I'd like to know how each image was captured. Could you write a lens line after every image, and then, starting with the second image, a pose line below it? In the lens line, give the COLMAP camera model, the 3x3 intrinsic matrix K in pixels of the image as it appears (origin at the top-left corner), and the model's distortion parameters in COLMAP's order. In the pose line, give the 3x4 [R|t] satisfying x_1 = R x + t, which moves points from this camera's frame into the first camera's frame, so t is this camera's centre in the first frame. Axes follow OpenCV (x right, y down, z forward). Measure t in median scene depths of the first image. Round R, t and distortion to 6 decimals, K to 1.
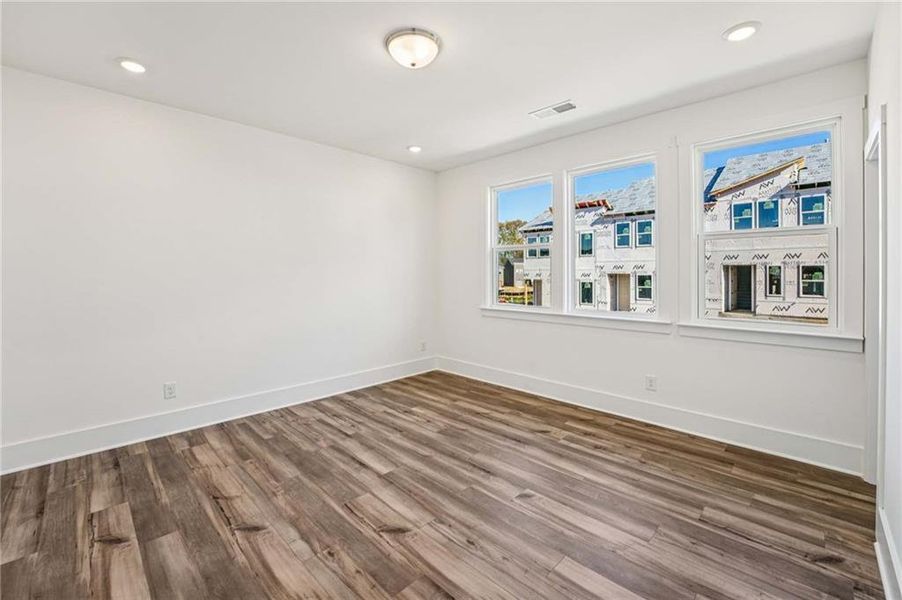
lens RADIAL K [[379.2, 0, 449.3], [0, 379.2, 275.9], [0, 0, 1]] dist [-0.022244, 0.000504]
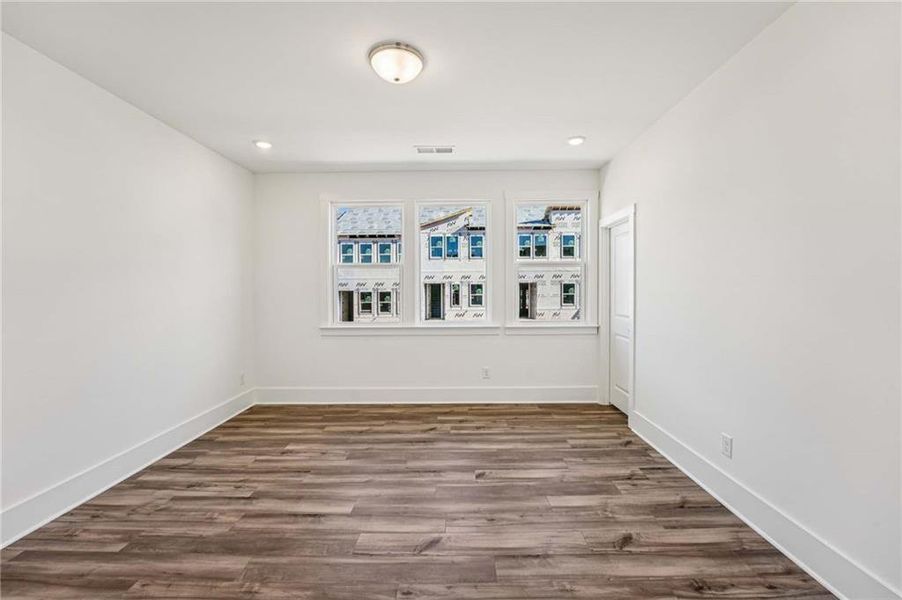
lens RADIAL K [[372.1, 0, 455.6], [0, 372.1, 295.0], [0, 0, 1]] dist [-0.023442, 0.000298]
pose [[0.711824, -0.013719, 0.702223, -0.486596], [0.009541, 0.999906, 0.009864, -0.004812], [-0.702293, -0.000321, 0.711888, 0.149249]]
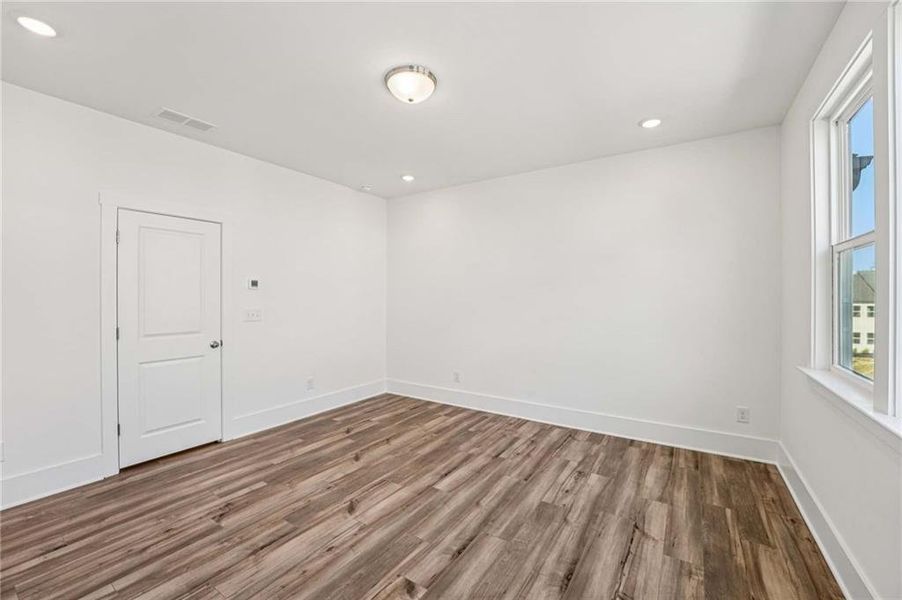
lens RADIAL K [[371.3, 0, 444.2], [0, 371.3, 296.6], [0, 0, 1]] dist [-0.038307, 0.010585]
pose [[0.193302, 0.002523, -0.981136, 0.679067], [-0.004833, 0.999987, 0.001620, -0.012502], [0.981127, 0.004429, 0.193312, 0.657698]]
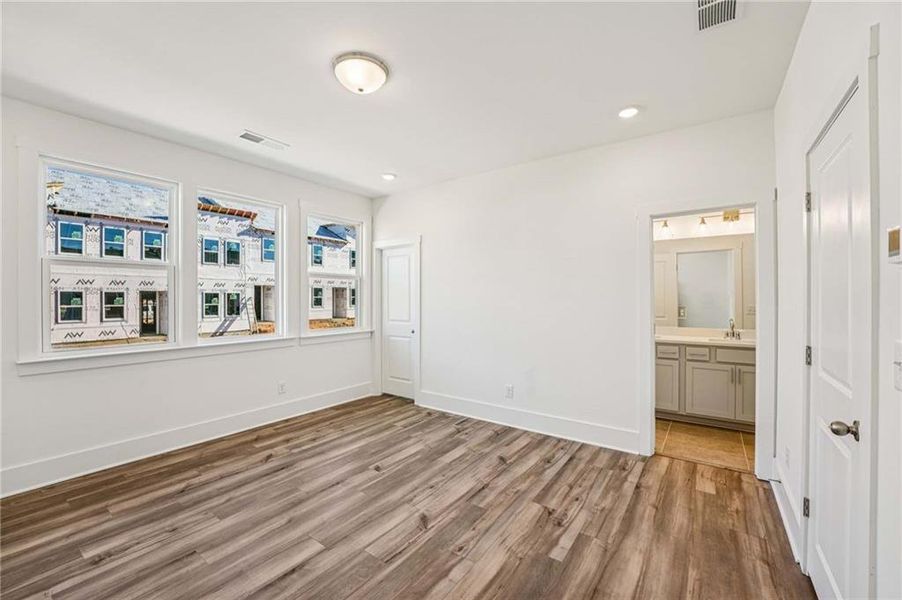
lens RADIAL K [[367.3, 0, 444.7], [0, 367.3, 297.8], [0, 0, 1]] dist [-0.020214, 0.000326]
pose [[-0.149996, 0.004138, 0.988678, -0.791424], [0.005871, 0.999977, -0.003294, -0.007477], [-0.988669, 0.005310, -0.150017, 0.682655]]
